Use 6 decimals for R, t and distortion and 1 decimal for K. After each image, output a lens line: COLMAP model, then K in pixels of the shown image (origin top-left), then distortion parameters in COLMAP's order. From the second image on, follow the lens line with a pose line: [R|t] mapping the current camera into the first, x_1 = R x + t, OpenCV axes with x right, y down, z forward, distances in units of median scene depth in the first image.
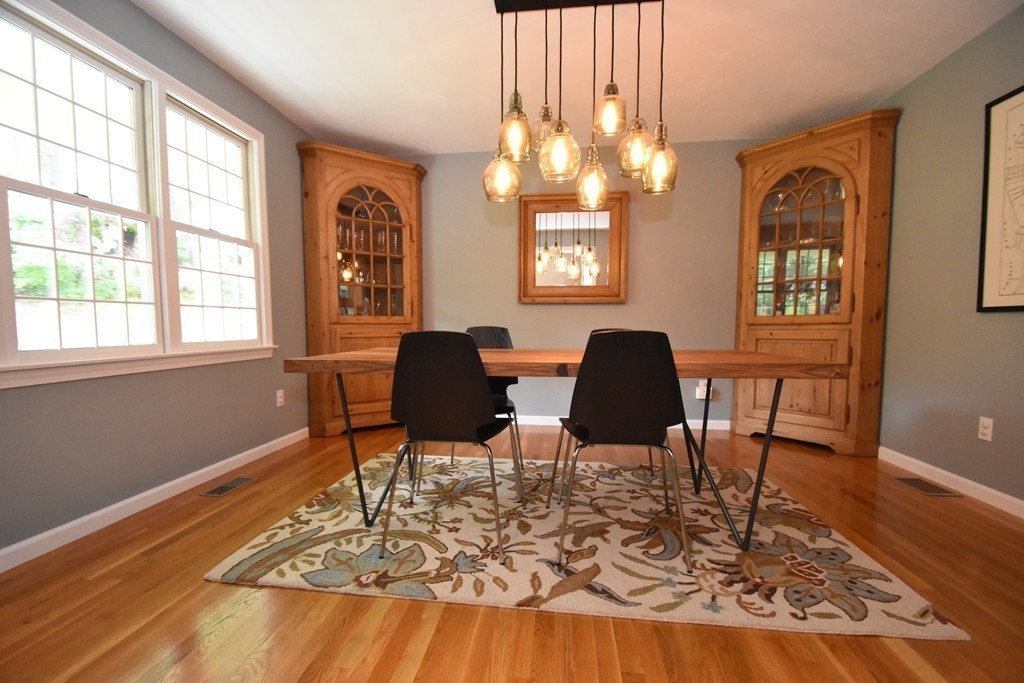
lens RADIAL K [[464.1, 0, 507.6], [0, 464.1, 357.0], [0, 0, 1]] dist [0.019305, -0.027952]
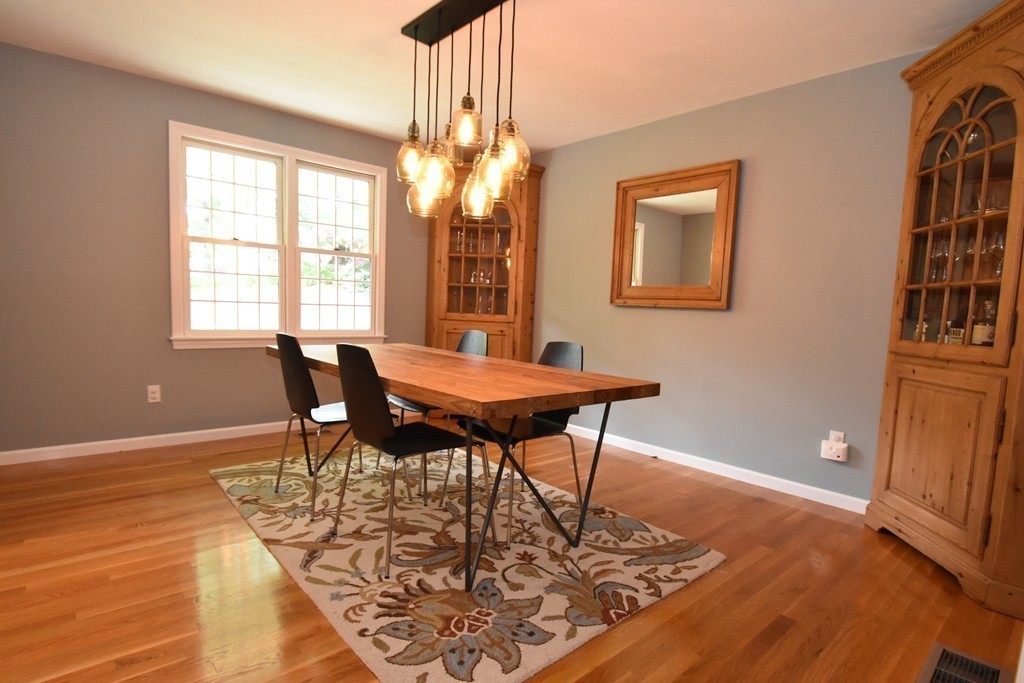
lens RADIAL K [[500.3, 0, 425.3], [0, 500.3, 356.8], [0, 0, 1]] dist [-0.018614, -0.000858]
pose [[0.723968, 0.095385, -0.683207, 0.848090], [-0.085928, 0.995150, 0.047881, -0.070318], [0.684461, 0.024042, 0.728653, 0.161604]]
